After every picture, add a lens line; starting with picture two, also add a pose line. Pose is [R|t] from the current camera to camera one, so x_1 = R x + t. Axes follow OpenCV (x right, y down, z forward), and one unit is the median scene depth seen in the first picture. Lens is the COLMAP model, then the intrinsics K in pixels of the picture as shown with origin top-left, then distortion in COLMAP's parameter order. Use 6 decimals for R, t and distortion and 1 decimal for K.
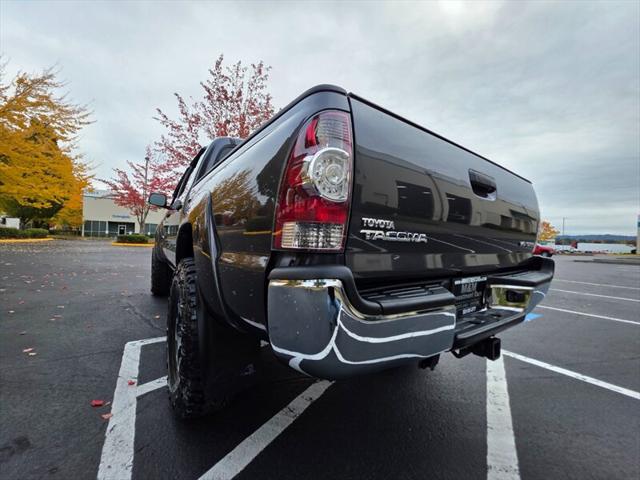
lens RADIAL K [[254.5, 0, 320.3], [0, 254.5, 239.5], [0, 0, 1]] dist [0.003376, 0.000161]
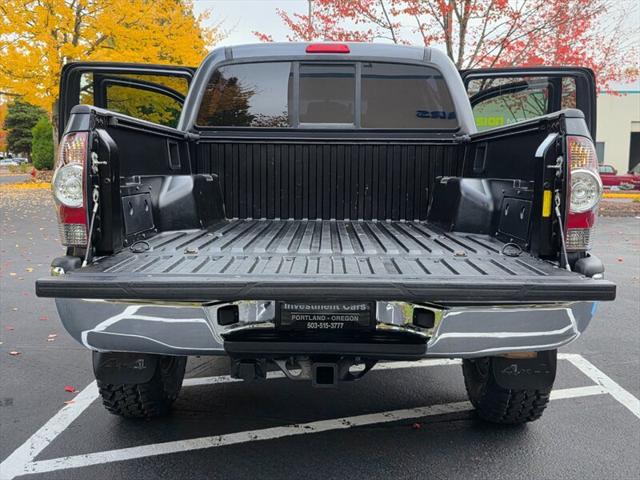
lens RADIAL K [[700.4, 0, 319.8], [0, 700.4, 239.6], [0, 0, 1]] dist [0.043090, -0.005492]
pose [[0.809237, 0.038158, -0.586241, 1.494204], [0.019771, 0.995554, 0.092091, -0.137482], [0.587149, -0.086114, 0.804885, -0.540207]]
